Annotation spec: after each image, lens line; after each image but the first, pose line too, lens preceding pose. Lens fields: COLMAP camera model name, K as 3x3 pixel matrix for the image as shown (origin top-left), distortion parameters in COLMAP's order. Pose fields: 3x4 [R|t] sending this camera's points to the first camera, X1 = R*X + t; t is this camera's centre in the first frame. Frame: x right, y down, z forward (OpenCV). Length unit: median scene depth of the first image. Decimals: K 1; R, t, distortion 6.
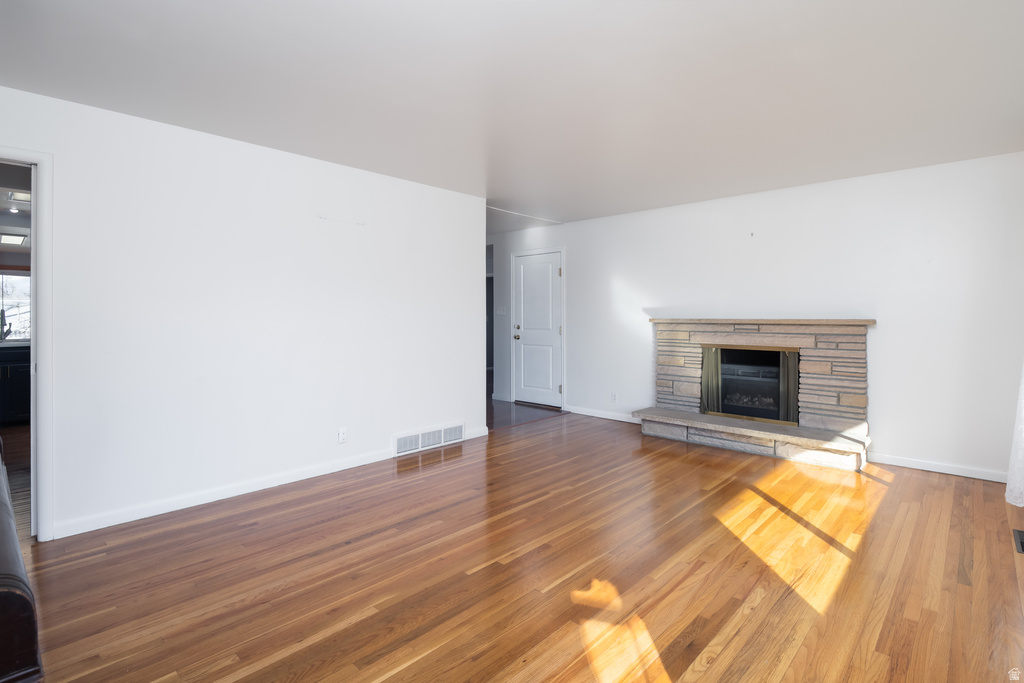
lens RADIAL K [[497.5, 0, 515.3], [0, 497.5, 325.0], [0, 0, 1]] dist [-0.002959, -0.000937]
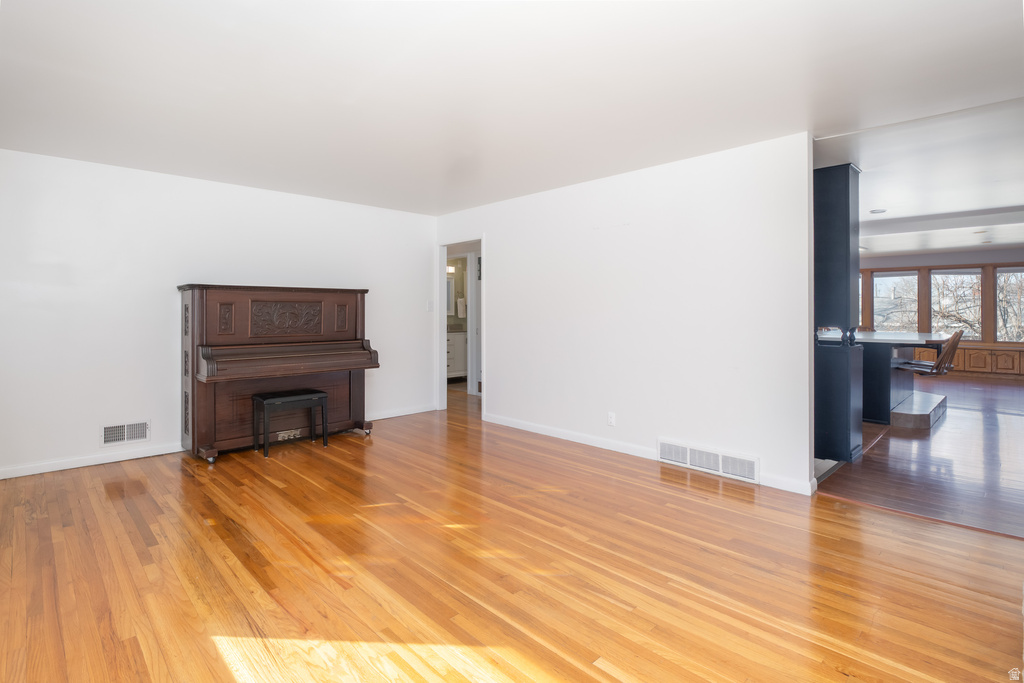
lens RADIAL K [[497.5, 0, 515.3], [0, 497.5, 325.0], [0, 0, 1]] dist [-0.002959, -0.000937]
pose [[-0.037144, 0.026708, -0.998953, 0.702741], [-0.014202, 0.999528, 0.027252, -0.016536], [0.999209, 0.015199, -0.036747, 0.745464]]
